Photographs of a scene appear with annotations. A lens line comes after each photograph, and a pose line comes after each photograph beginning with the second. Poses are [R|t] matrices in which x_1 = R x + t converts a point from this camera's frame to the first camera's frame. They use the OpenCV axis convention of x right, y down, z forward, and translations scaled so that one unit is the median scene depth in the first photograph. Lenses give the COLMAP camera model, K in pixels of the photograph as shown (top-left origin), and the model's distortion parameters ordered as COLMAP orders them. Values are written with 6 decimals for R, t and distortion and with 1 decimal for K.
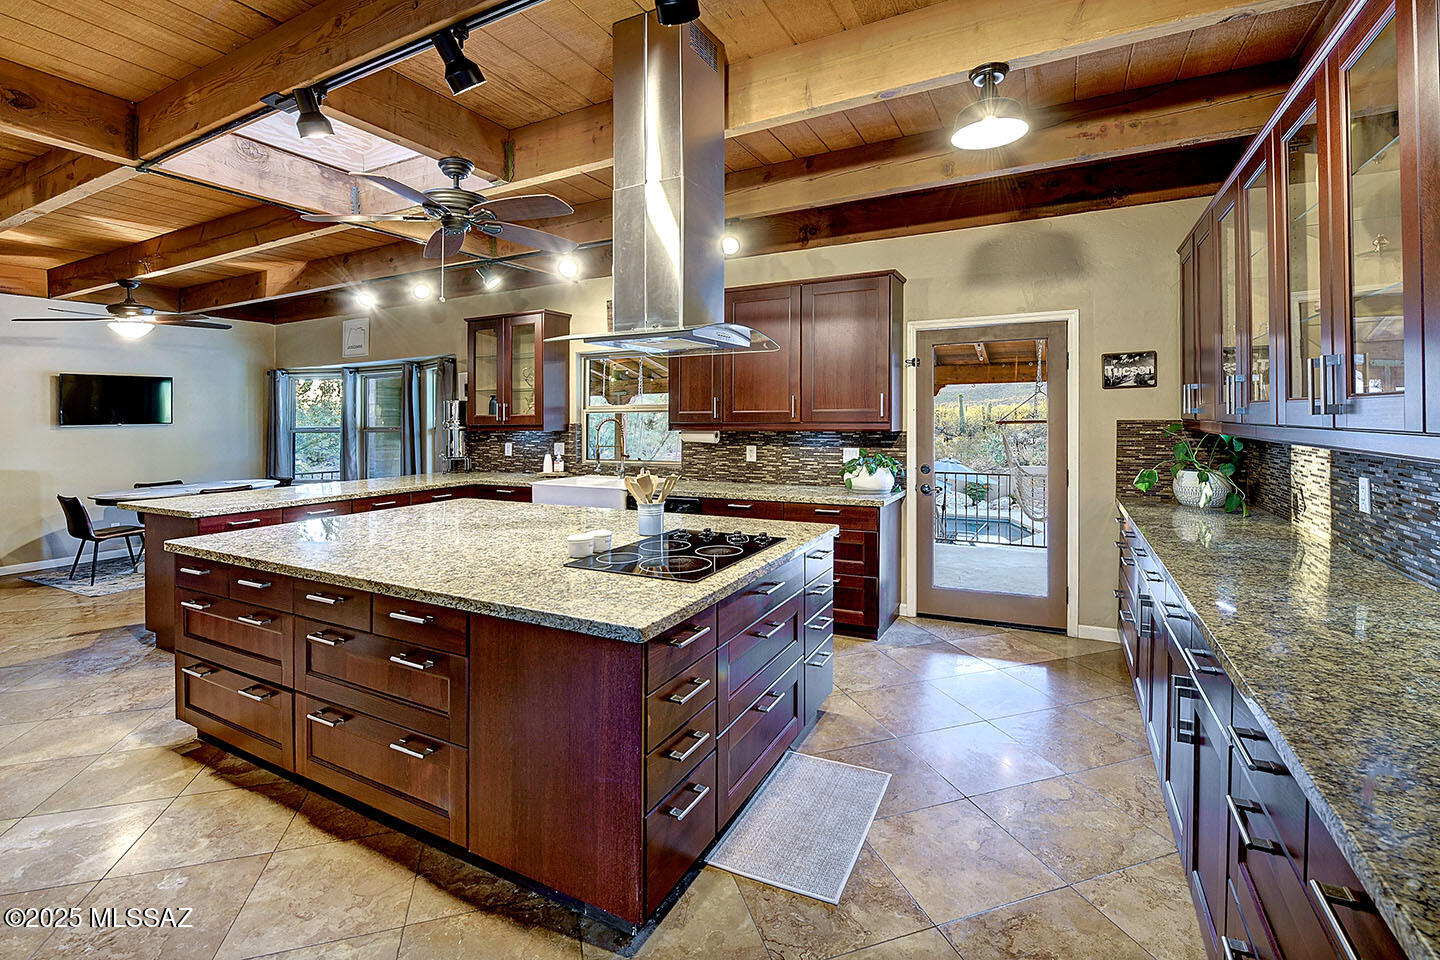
lens RADIAL K [[633.0, 0, 716.2], [0, 633.0, 481.7], [0, 0, 1]] dist [-0.003858, -0.000746]
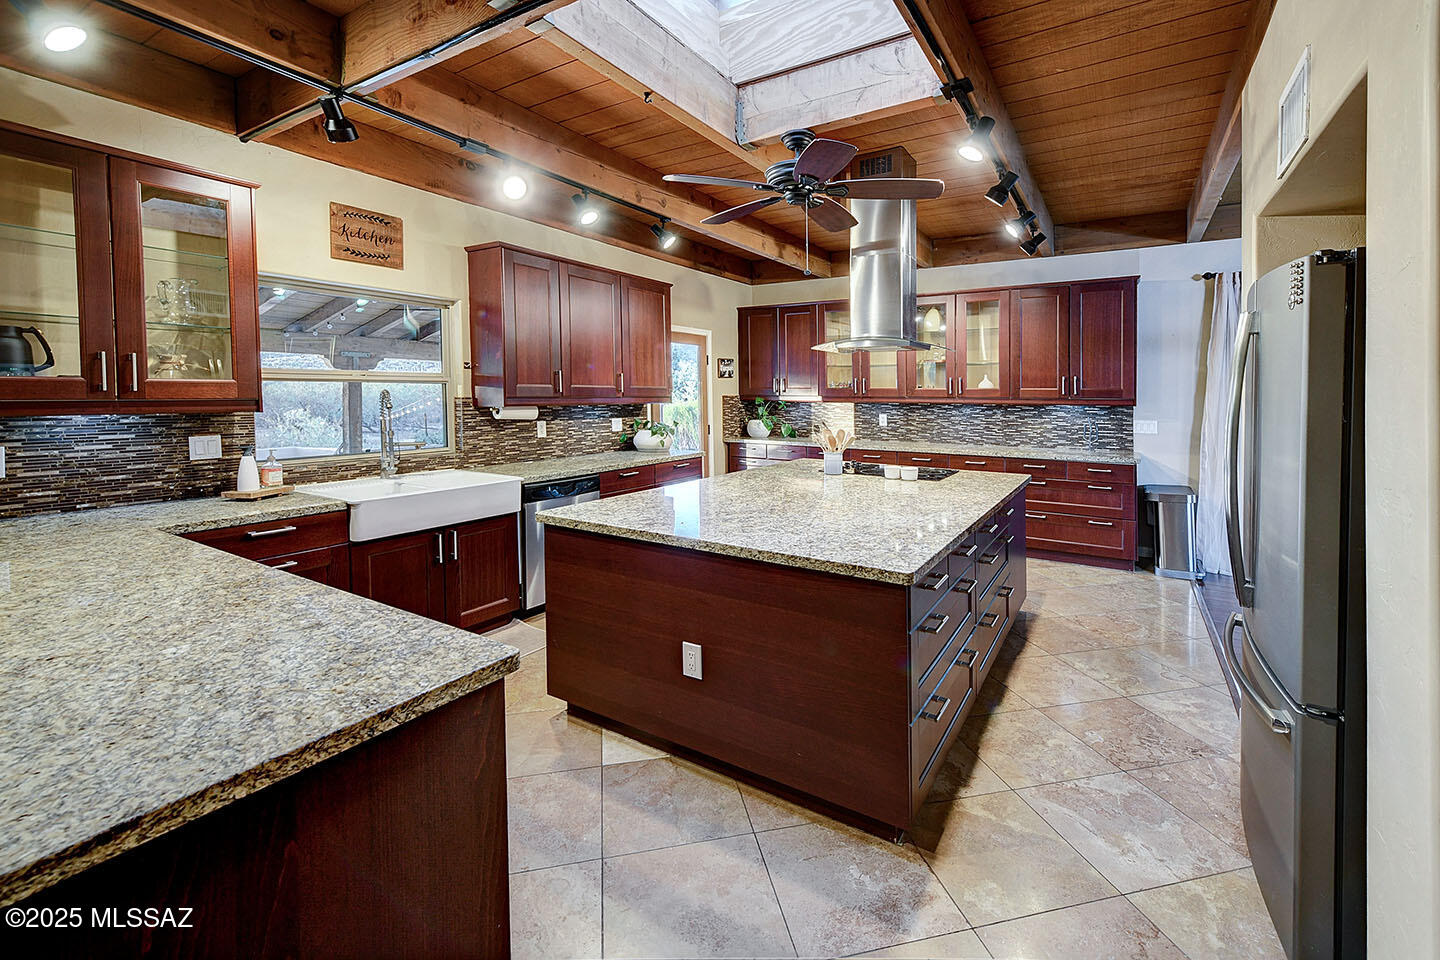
lens RADIAL K [[633.0, 0, 715.3], [0, 633.0, 478.0], [0, 0, 1]] dist [-0.003858, -0.000746]
pose [[0.076576, -0.116084, 0.990283, -1.180421], [0.108784, 0.988243, 0.107433, -0.061058], [-0.991112, 0.099500, 0.088303, 0.882625]]
